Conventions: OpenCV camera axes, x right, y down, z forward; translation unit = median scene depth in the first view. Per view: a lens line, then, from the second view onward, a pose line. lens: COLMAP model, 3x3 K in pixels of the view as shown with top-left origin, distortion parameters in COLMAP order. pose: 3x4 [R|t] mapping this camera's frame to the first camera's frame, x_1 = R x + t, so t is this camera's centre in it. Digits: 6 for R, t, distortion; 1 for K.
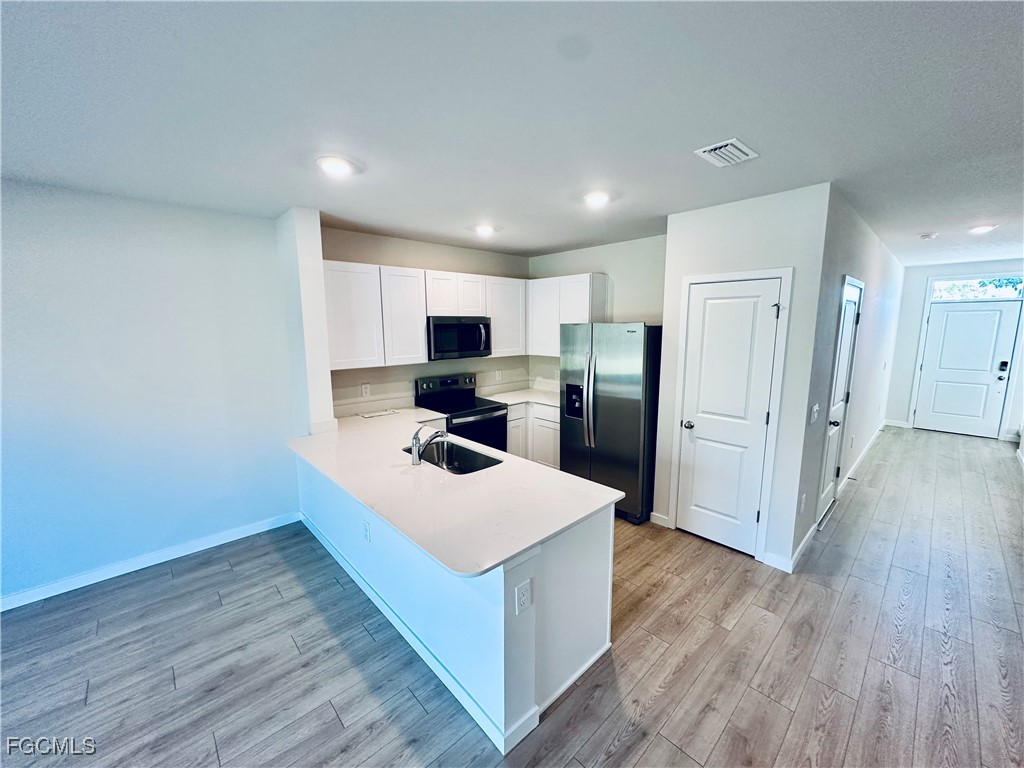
lens RADIAL K [[402.1, 0, 511.2], [0, 402.1, 386.9], [0, 0, 1]] dist [-0.003867, 0.000362]
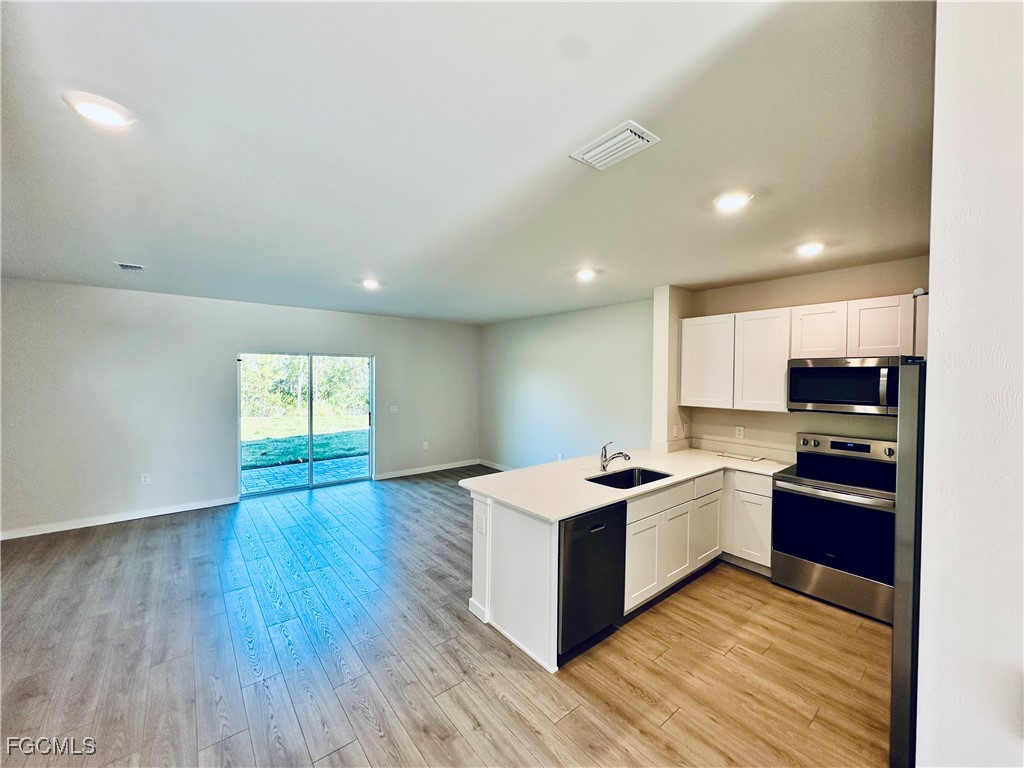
lens RADIAL K [[402.1, 0, 516.3], [0, 402.1, 384.3], [0, 0, 1]] dist [-0.003867, 0.000362]
pose [[-0.052668, 0.027529, -0.998233, 0.792578], [-0.163974, 0.985813, 0.035838, -0.064479], [0.985058, 0.165572, -0.047407, 0.530333]]
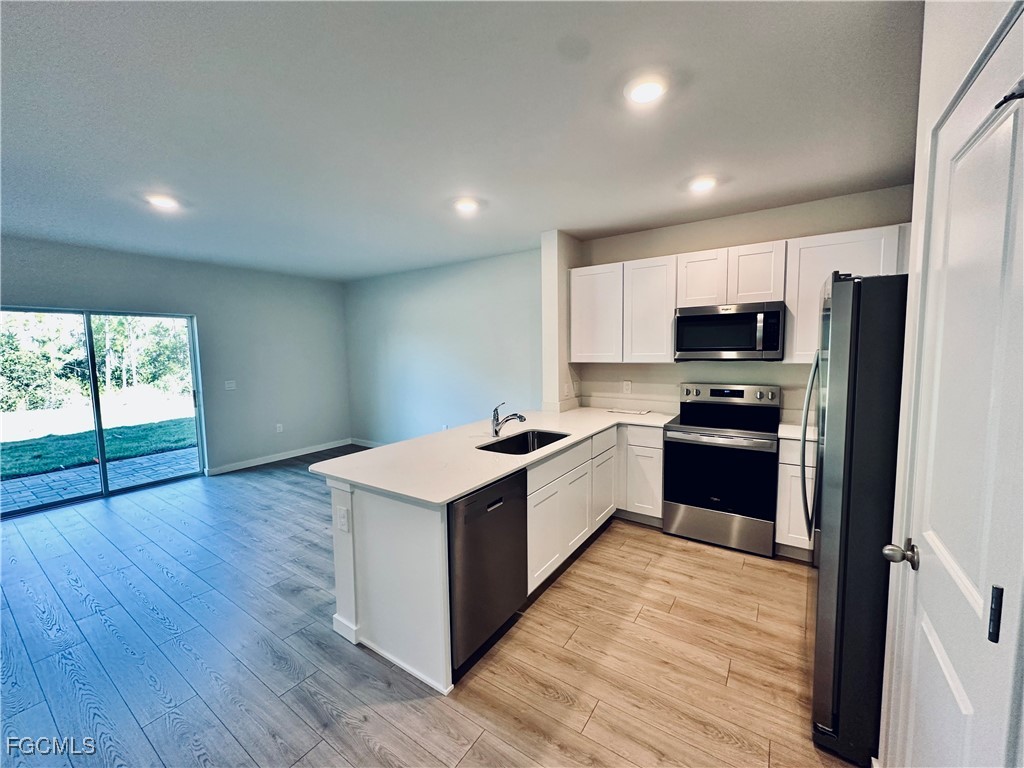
lens RADIAL K [[402.1, 0, 515.1], [0, 402.1, 384.6], [0, 0, 1]] dist [-0.003867, 0.000362]
pose [[0.235833, 0.089581, -0.967656, 0.632921], [-0.138027, 0.988735, 0.057893, -0.020532], [0.961941, 0.119910, 0.245541, 0.545857]]
